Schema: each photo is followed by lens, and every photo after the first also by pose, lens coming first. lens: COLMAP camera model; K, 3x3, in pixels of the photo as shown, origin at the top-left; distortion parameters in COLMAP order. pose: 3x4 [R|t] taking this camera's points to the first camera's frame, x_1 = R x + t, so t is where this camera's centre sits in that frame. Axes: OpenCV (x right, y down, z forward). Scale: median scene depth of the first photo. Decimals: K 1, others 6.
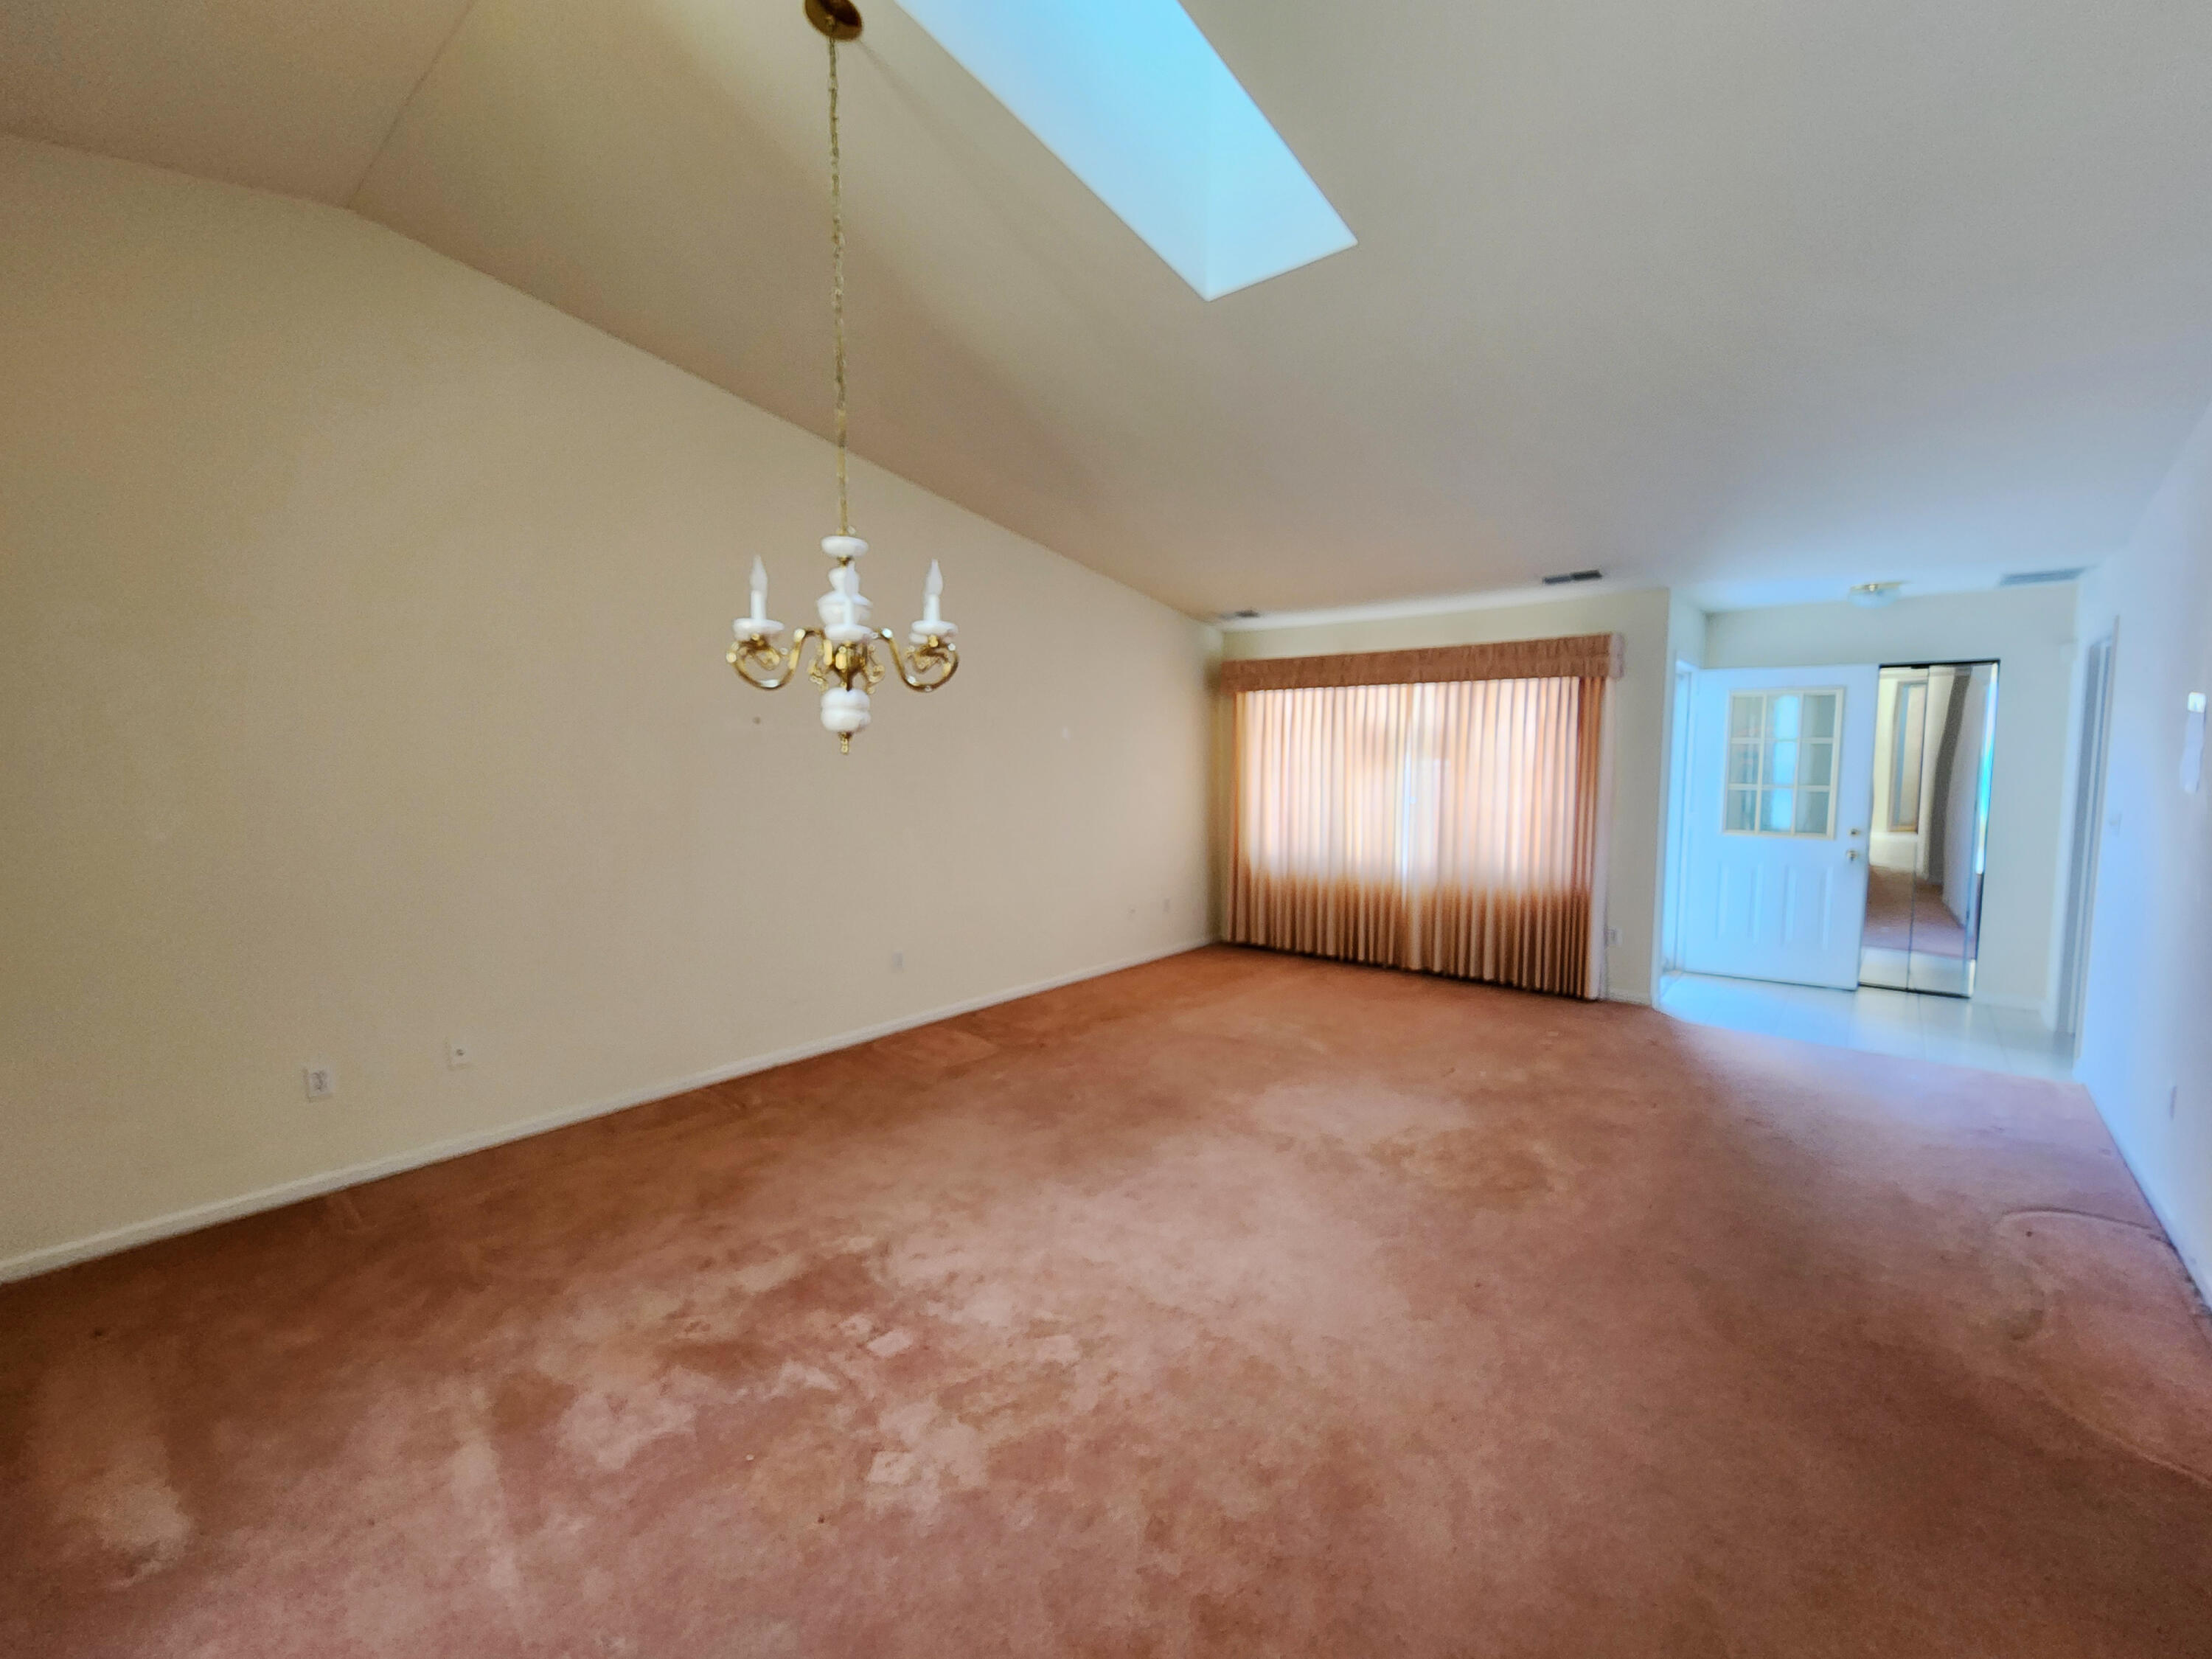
lens RADIAL K [[903.9, 0, 1120.5], [0, 903.9, 821.5], [0, 0, 1]] dist [-0.000921, 0.000240]
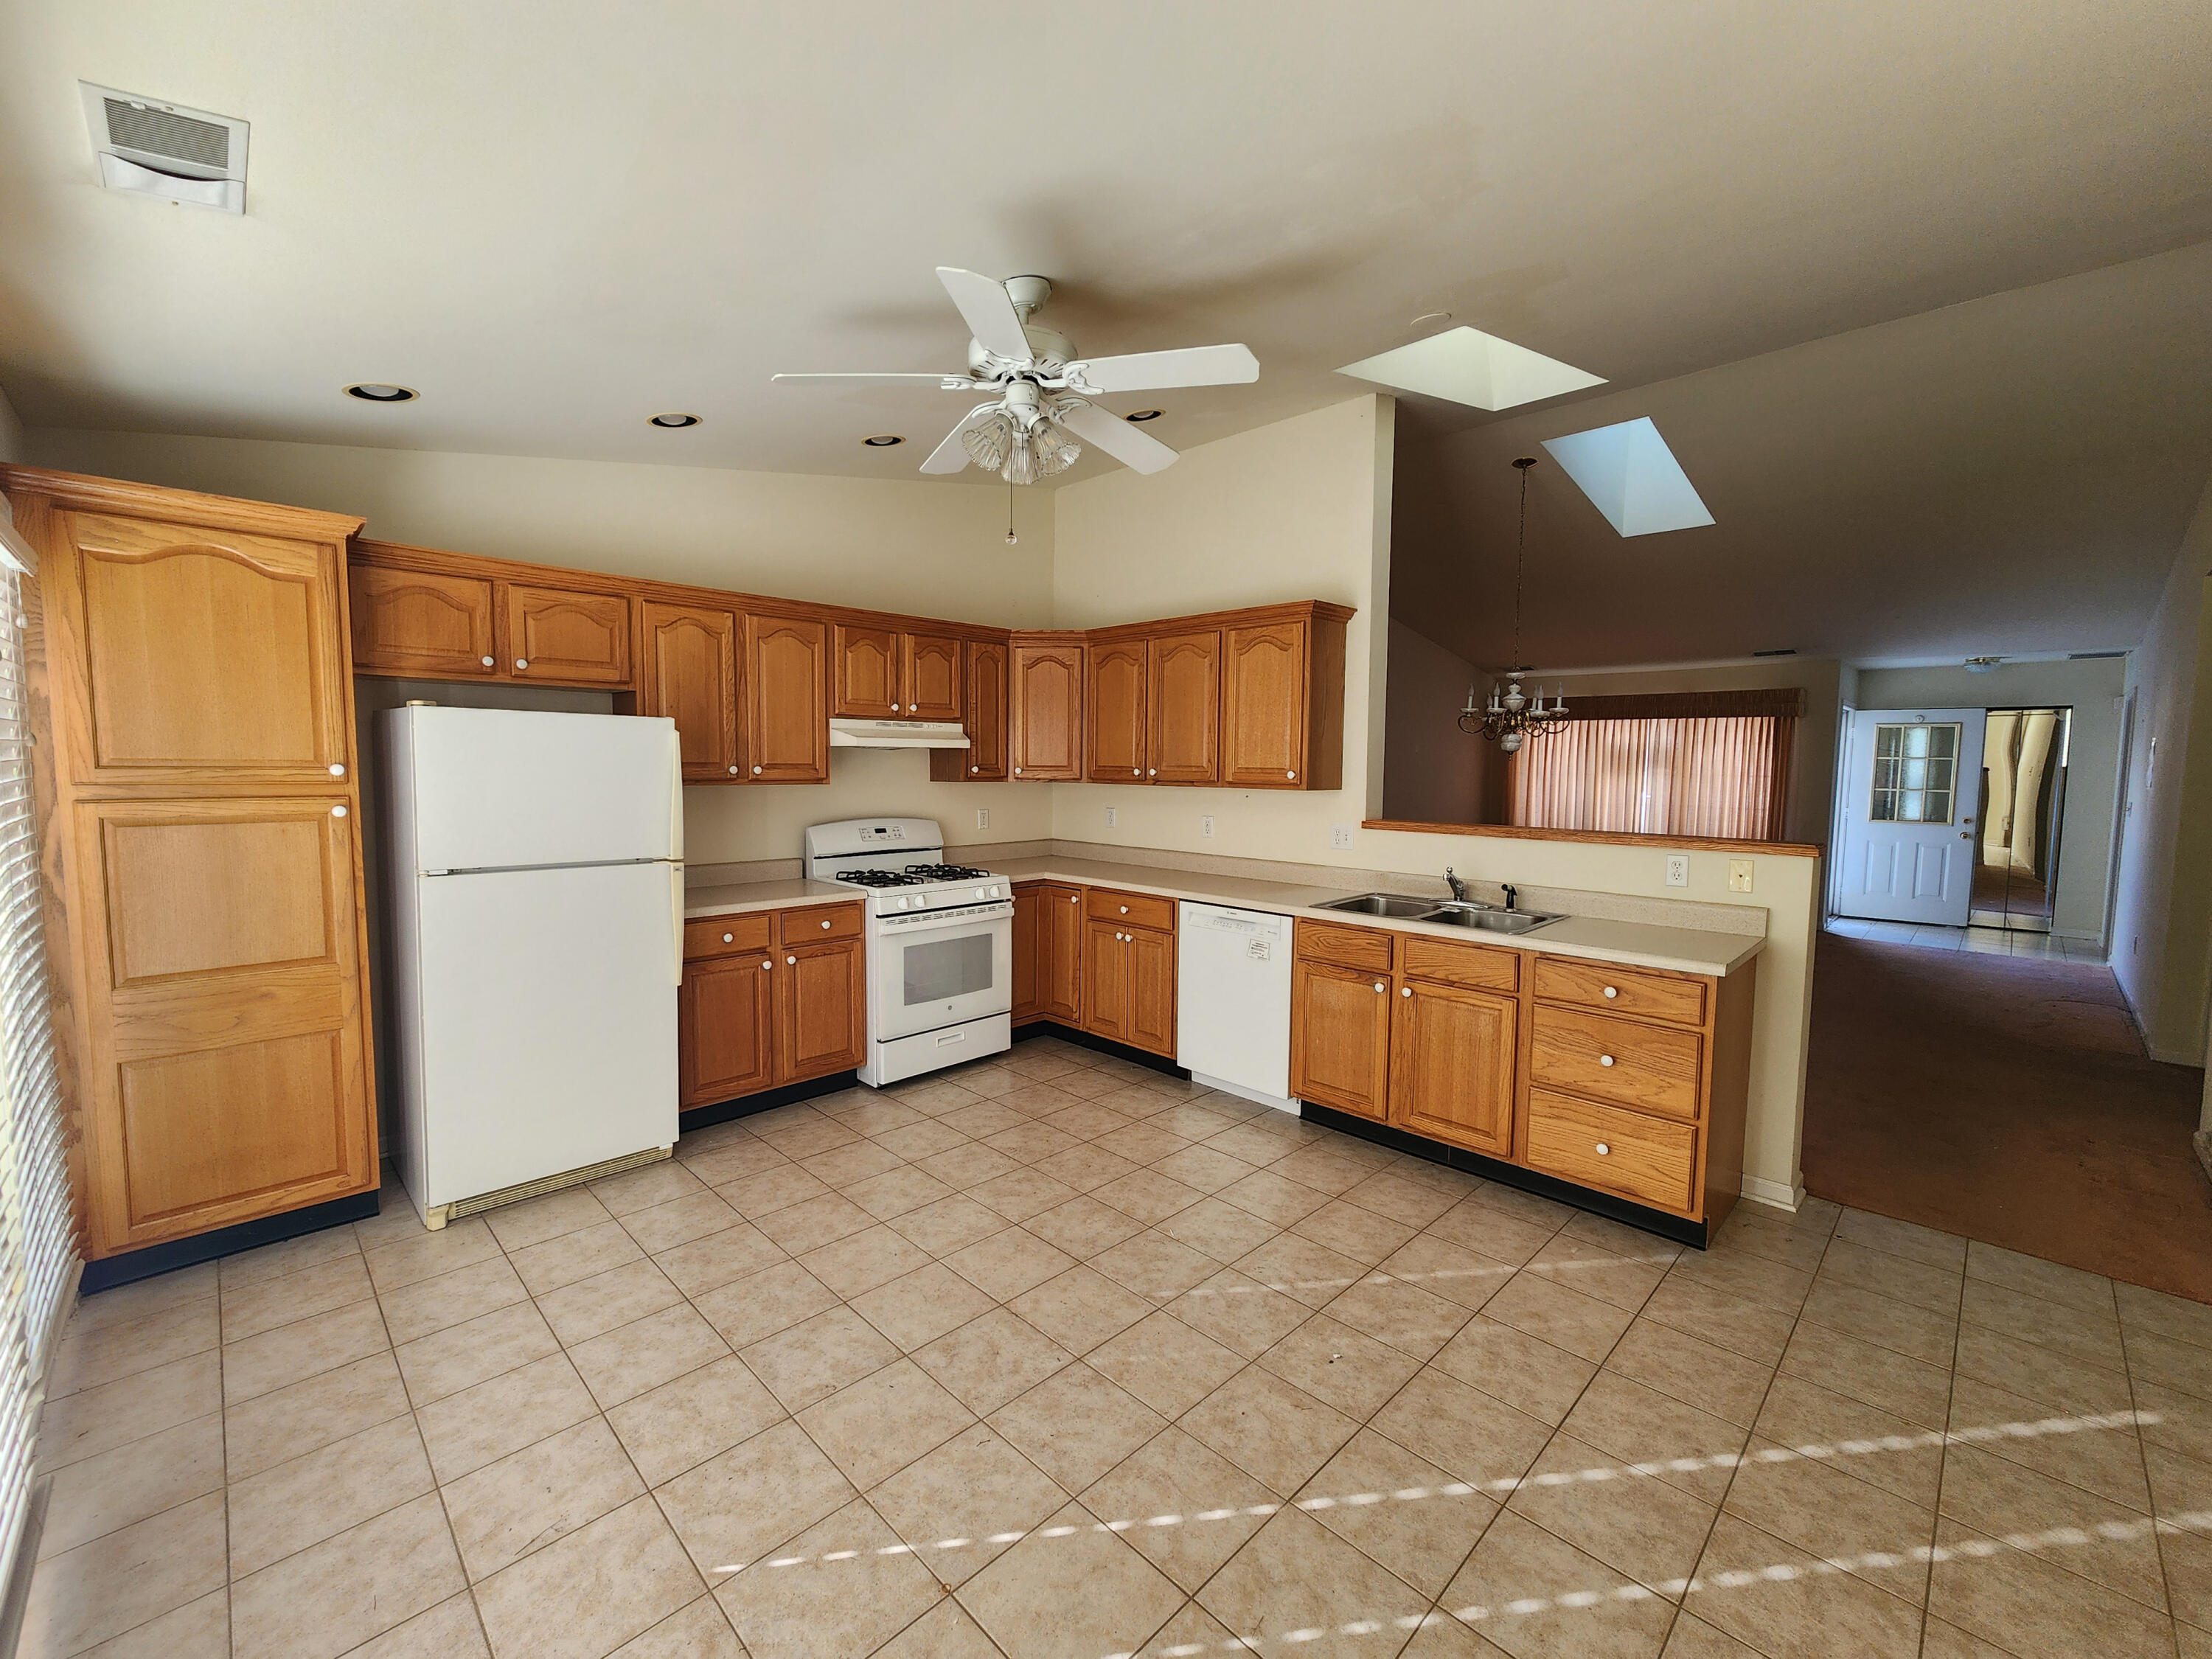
lens RADIAL K [[903.9, 0, 1090.7], [0, 903.9, 834.4], [0, 0, 1]] dist [-0.000921, 0.000240]
pose [[0.995840, 0.013985, -0.090039, -0.472249], [-0.014089, 0.999901, -0.000514, 0.054498], [0.090023, 0.001781, 0.995938, -0.588799]]
